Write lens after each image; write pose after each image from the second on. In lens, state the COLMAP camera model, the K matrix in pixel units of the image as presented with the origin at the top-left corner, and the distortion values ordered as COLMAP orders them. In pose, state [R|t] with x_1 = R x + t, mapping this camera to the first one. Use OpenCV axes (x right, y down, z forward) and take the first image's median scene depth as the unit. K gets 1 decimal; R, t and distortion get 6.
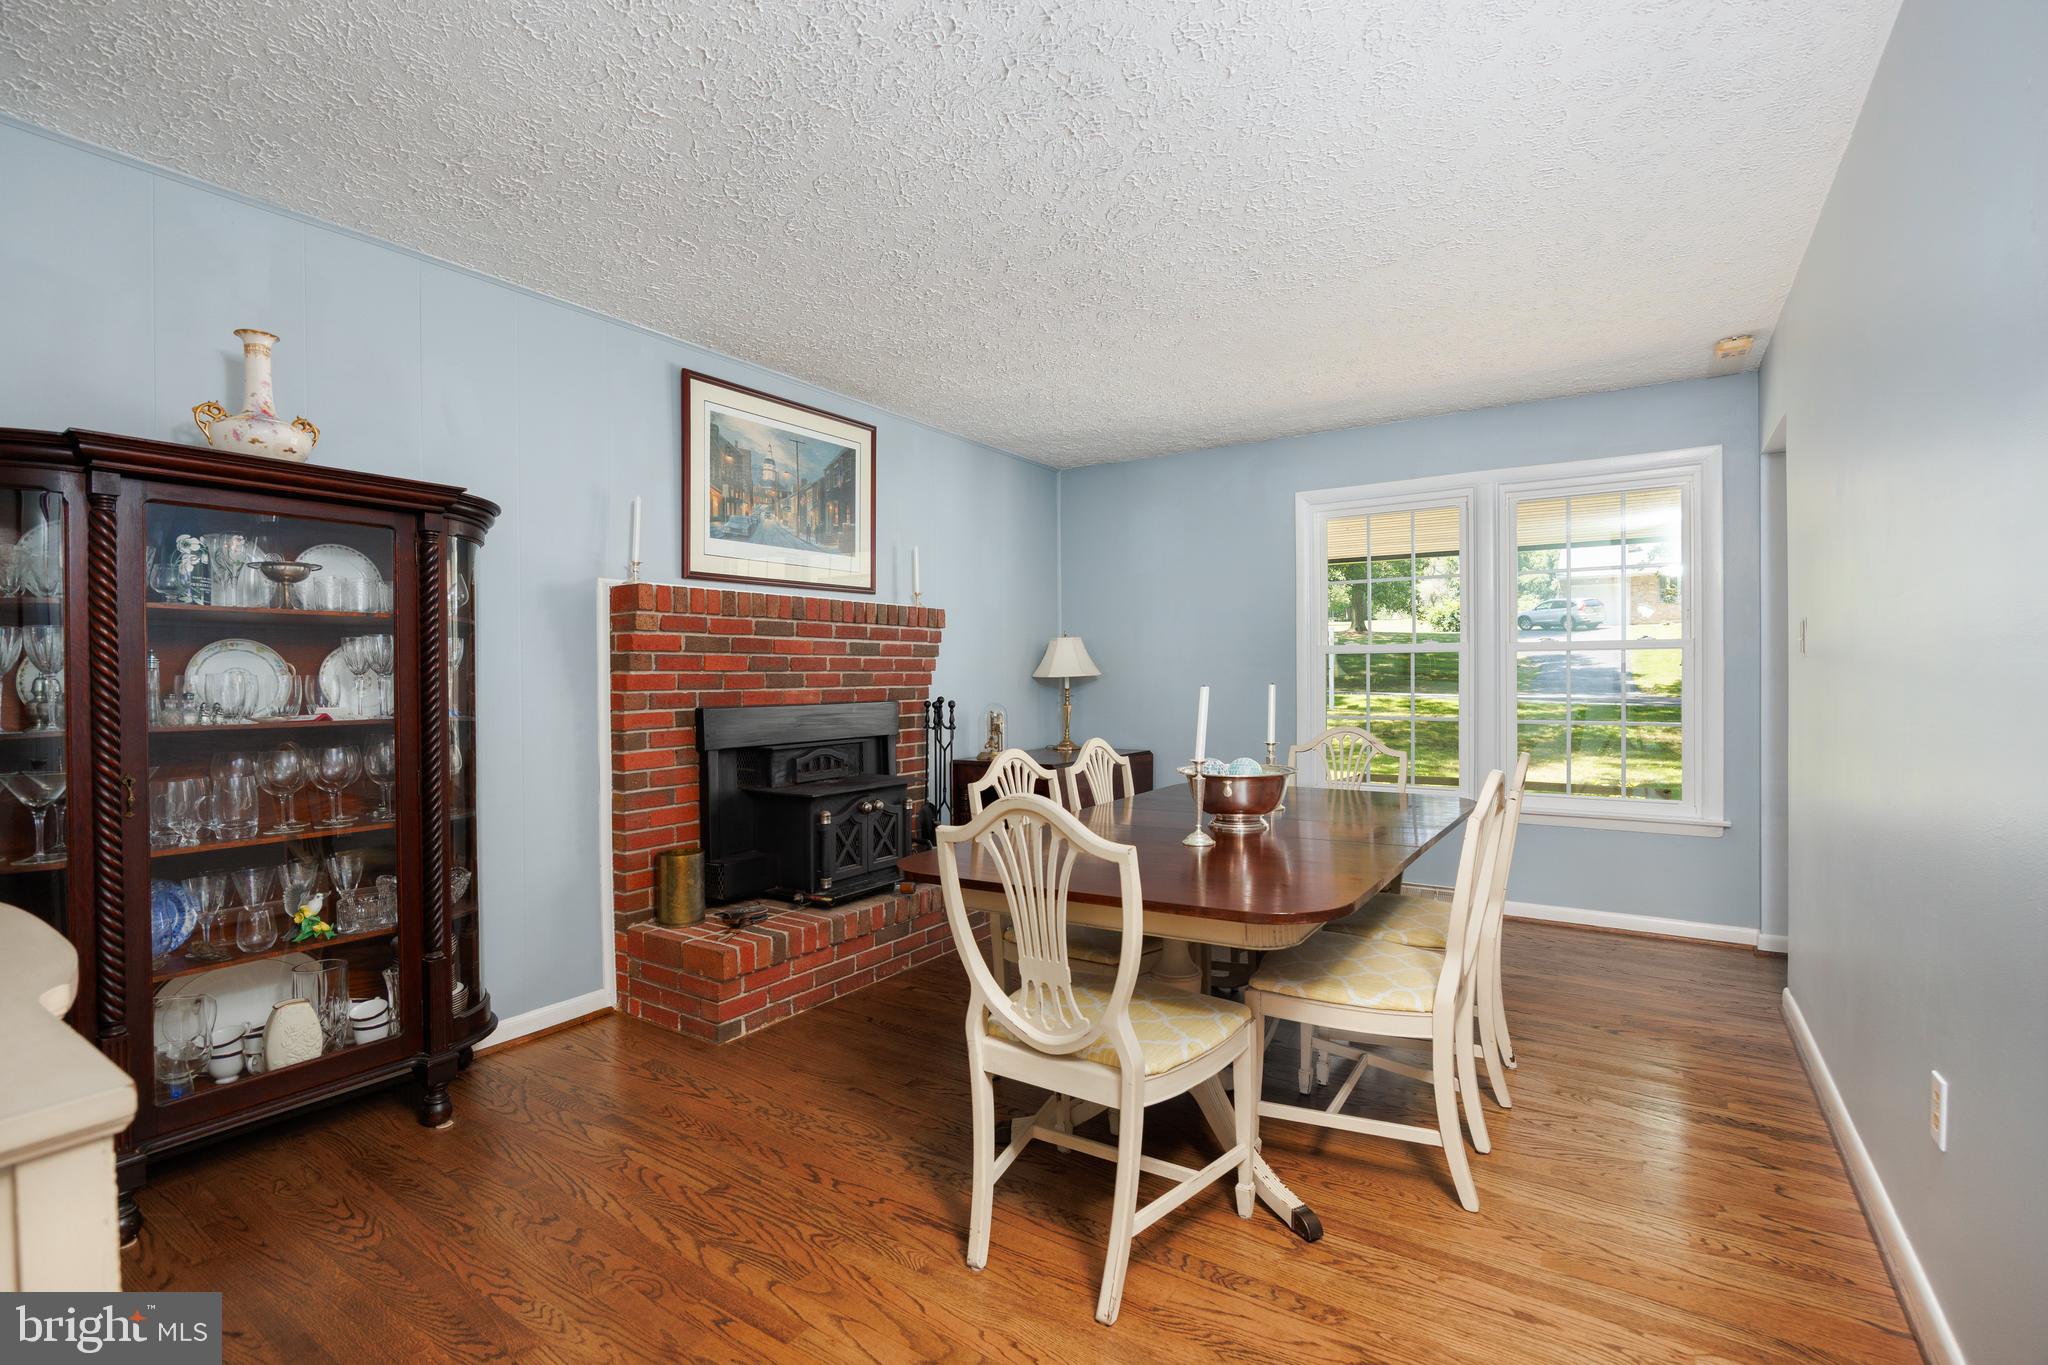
lens RADIAL K [[957.1, 0, 981.7], [0, 957.1, 678.1], [0, 0, 1]] dist [-0.000395, 0.000206]
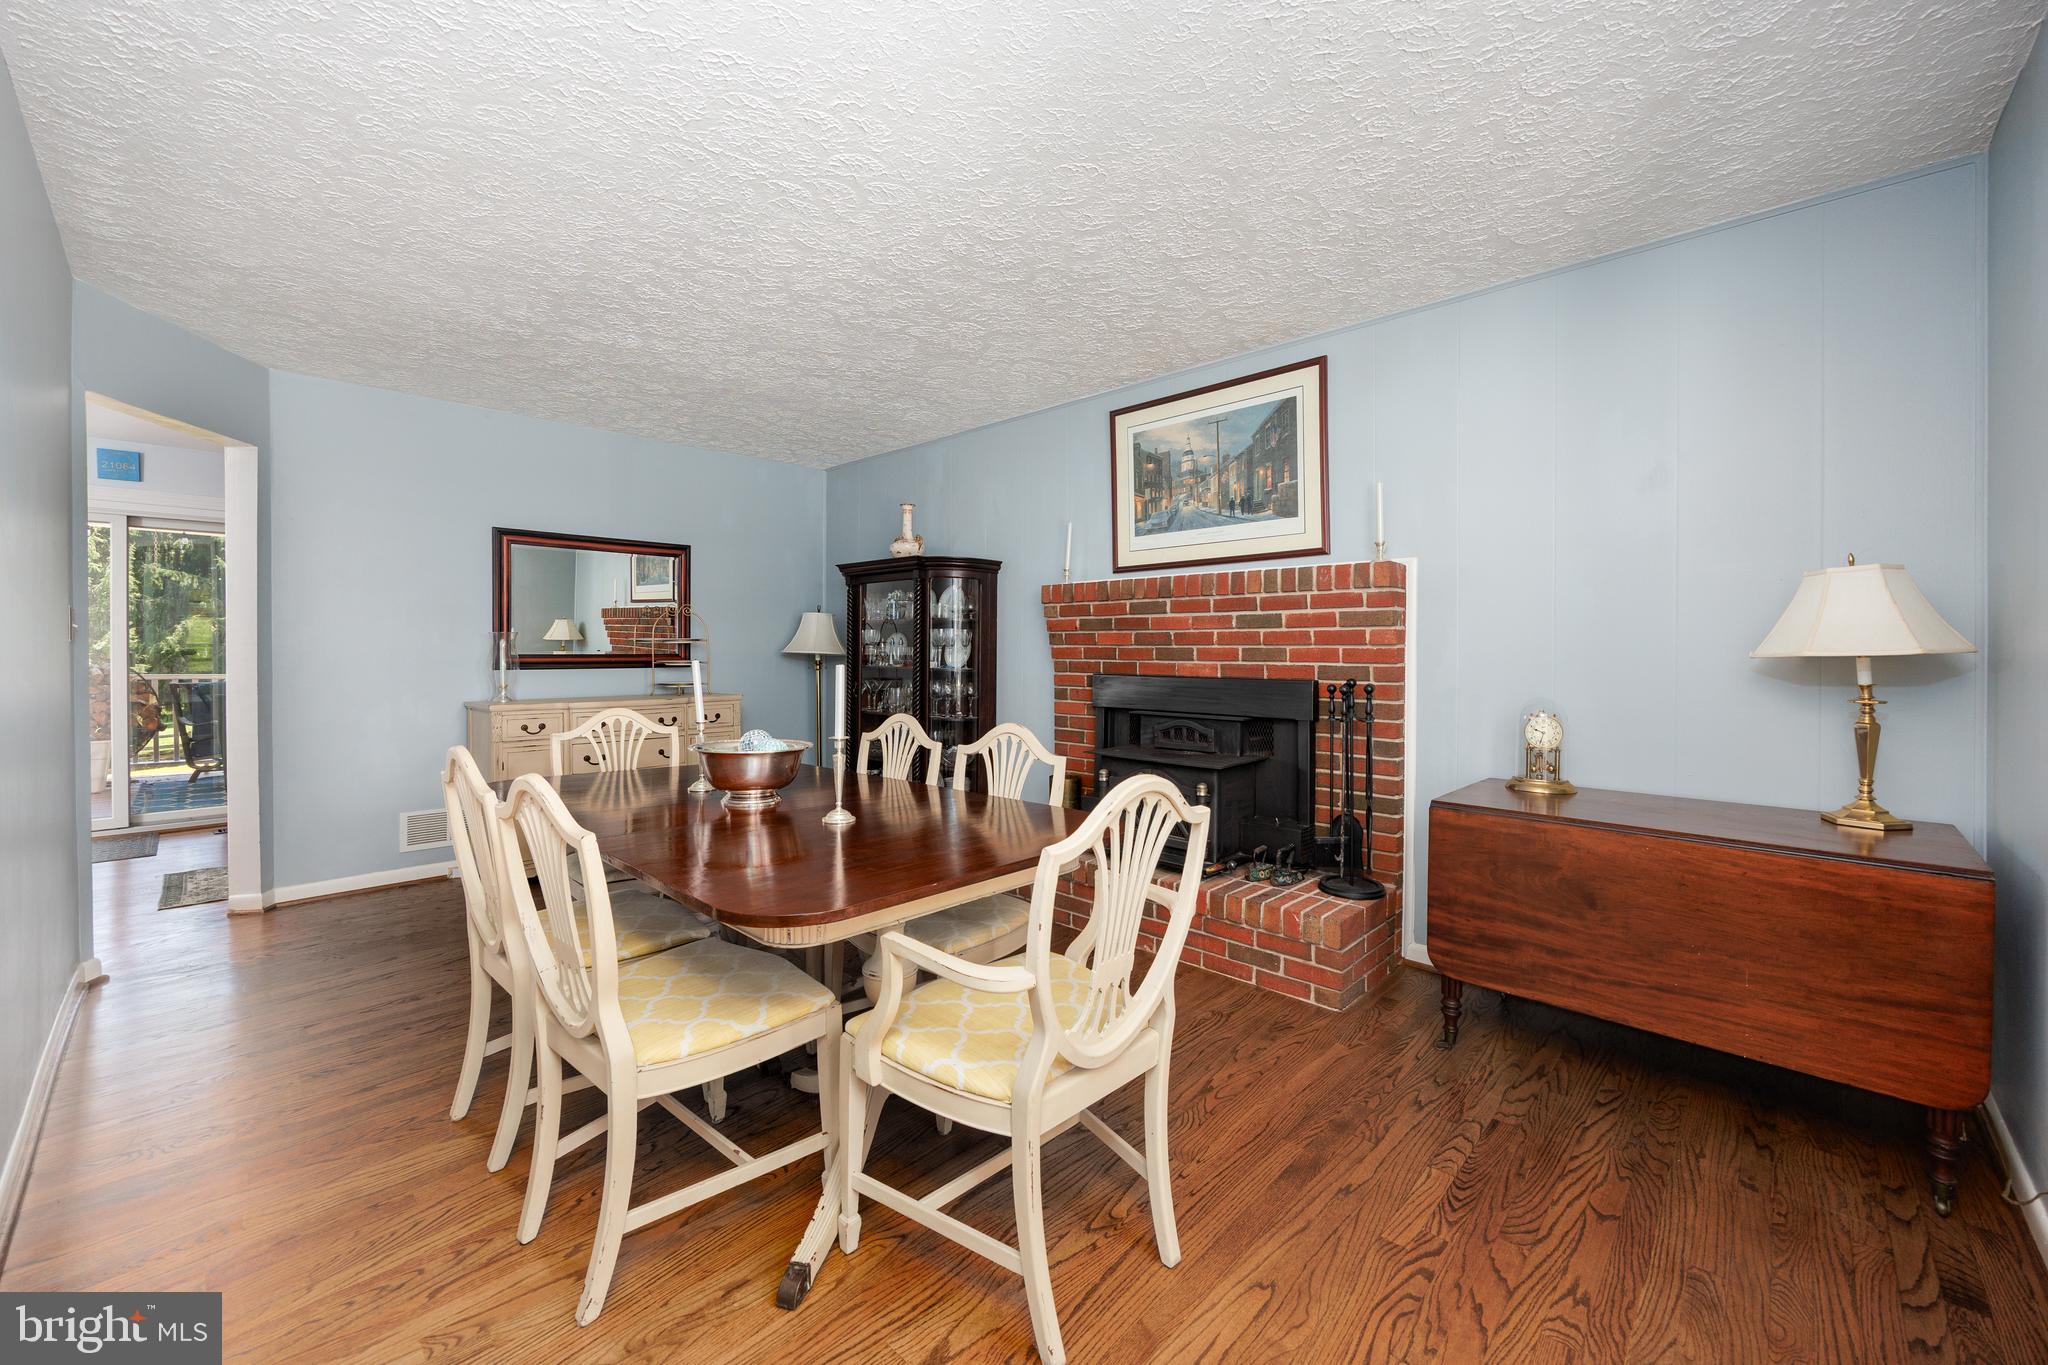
lens RADIAL K [[833.0, 0, 1022.4], [0, 833.0, 649.0], [0, 0, 1]] dist [0.001121, 0.000100]
pose [[-0.155514, 0.009612, -0.987787, 0.853680], [-0.000442, 0.999952, 0.009800, -0.013543], [0.987834, 0.001961, -0.155503, 1.094585]]
